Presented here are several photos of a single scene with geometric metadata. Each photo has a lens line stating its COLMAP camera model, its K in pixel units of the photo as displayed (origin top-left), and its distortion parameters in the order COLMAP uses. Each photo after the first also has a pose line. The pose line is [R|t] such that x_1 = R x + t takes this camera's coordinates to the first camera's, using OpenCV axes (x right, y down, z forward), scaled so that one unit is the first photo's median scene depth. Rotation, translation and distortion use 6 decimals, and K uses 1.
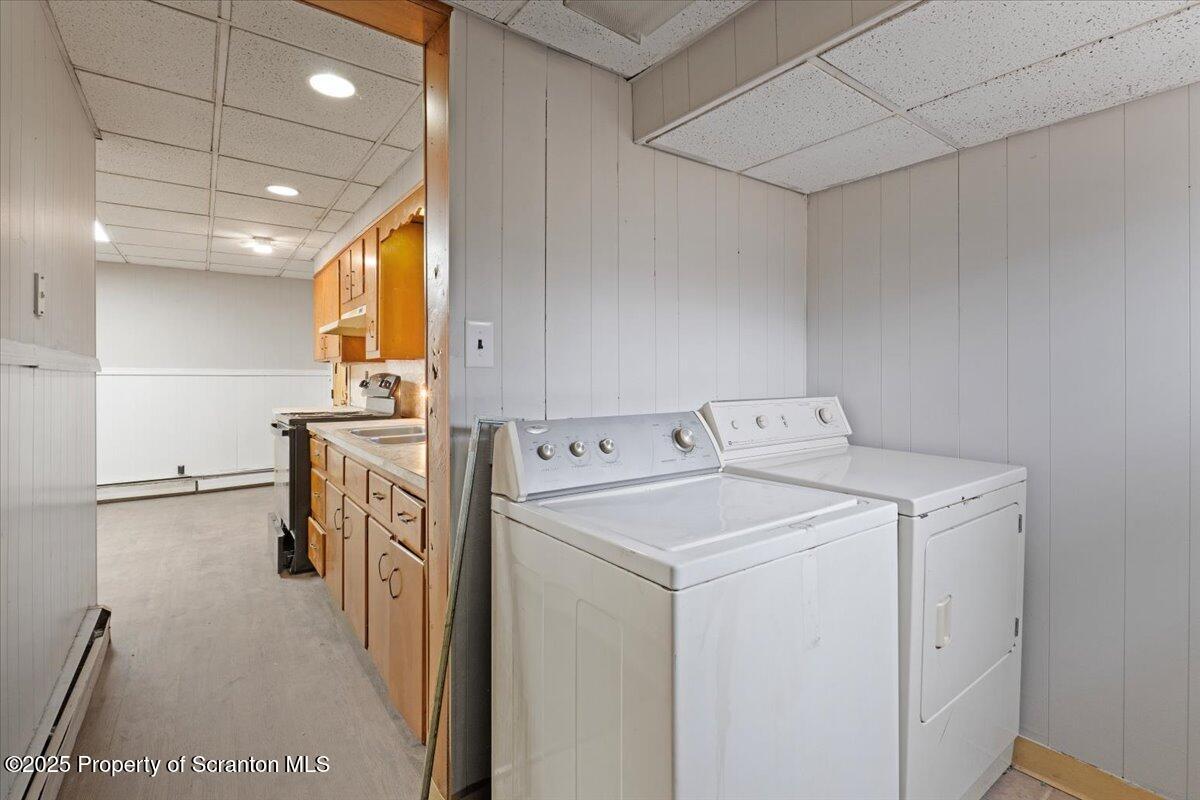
lens RADIAL K [[544.5, 0, 590.7], [0, 544.5, 372.3], [0, 0, 1]] dist [-0.007903, 0.001210]
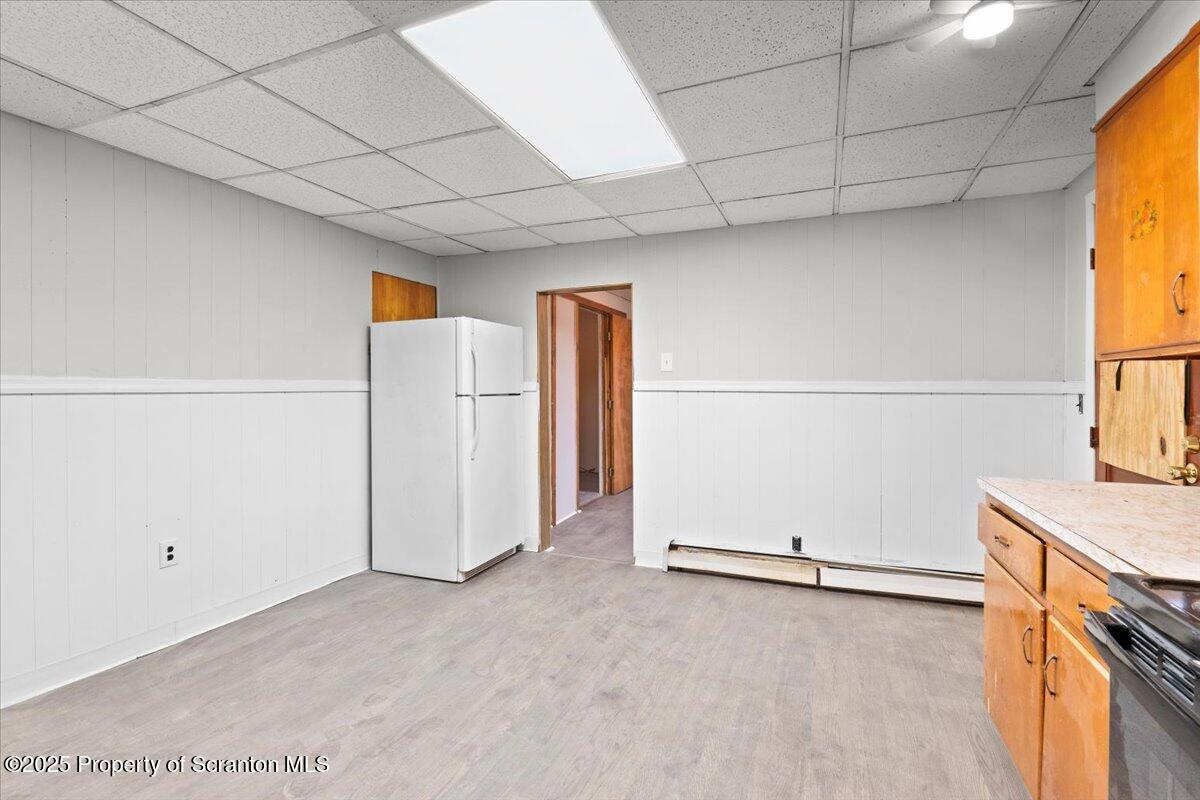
lens RADIAL K [[544.5, 0, 607.0], [0, 544.5, 391.1], [0, 0, 1]] dist [-0.007903, 0.001210]
pose [[0.533648, 0.007750, -0.845671, -0.353252], [0.002875, 0.999936, 0.010978, -0.002381], [0.845702, -0.008290, 0.533592, 0.495378]]
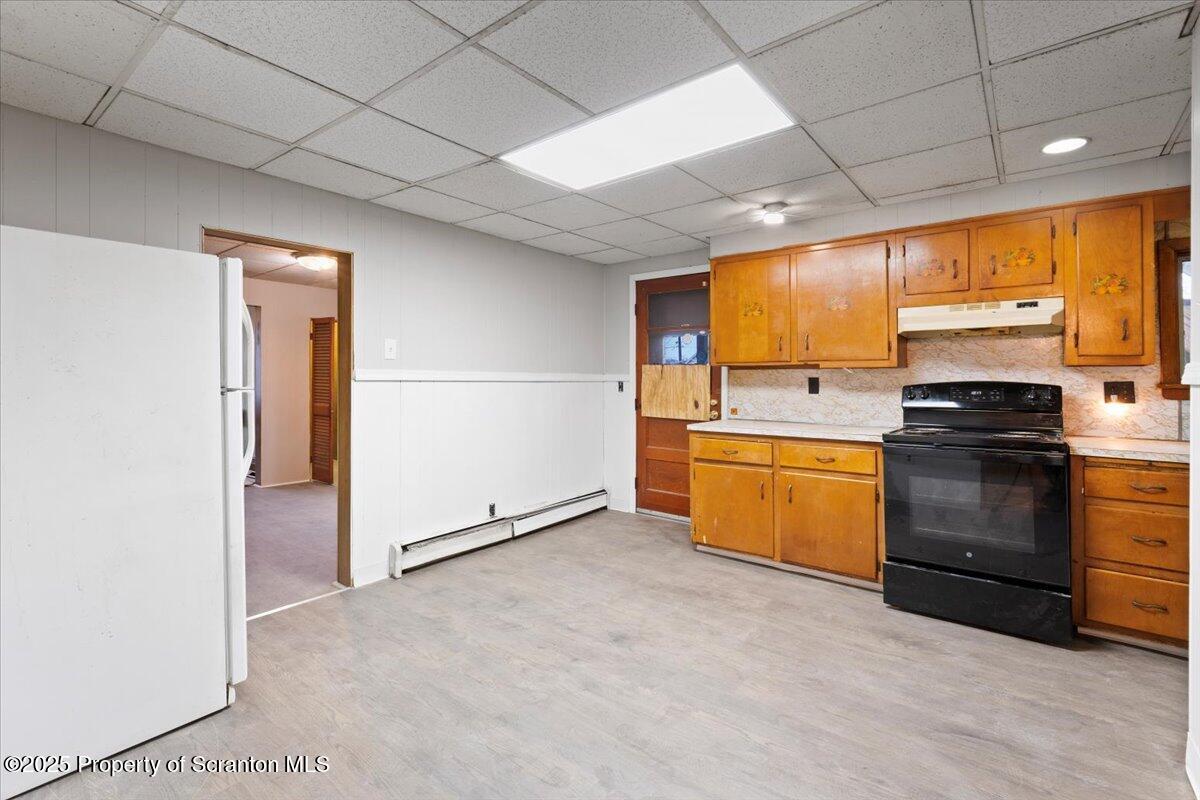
lens RADIAL K [[544.5, 0, 589.5], [0, 544.5, 377.6], [0, 0, 1]] dist [-0.007903, 0.001210]
pose [[0.965025, 0.004877, 0.262113, -0.837775], [-0.005625, 0.999982, 0.002105, -0.001125], [-0.262098, -0.003505, 0.965035, 0.261630]]
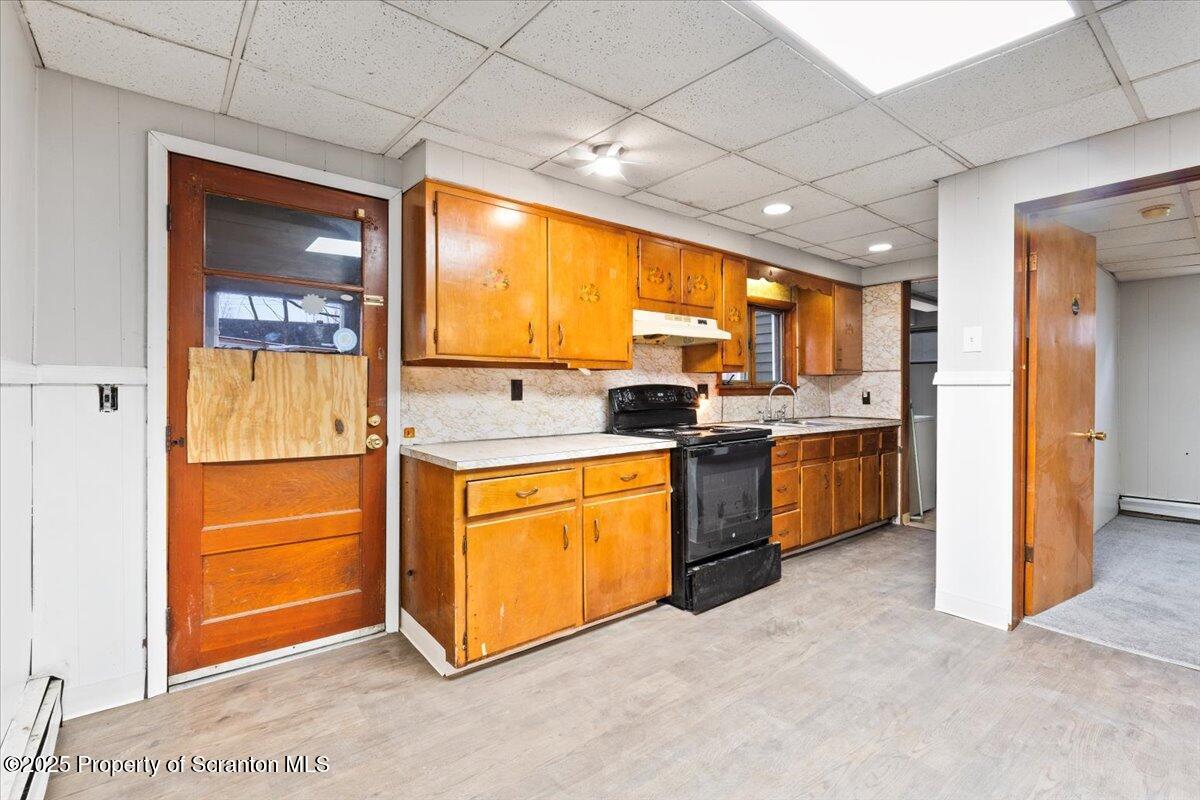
lens RADIAL K [[544.5, 0, 600.2], [0, 544.5, 380.2], [0, 0, 1]] dist [-0.007903, 0.001210]
pose [[-0.062750, 0.012281, 0.997954, -0.933455], [-0.007275, 0.999892, -0.012763, 0.005855], [-0.998003, -0.008061, -0.062654, 0.827666]]
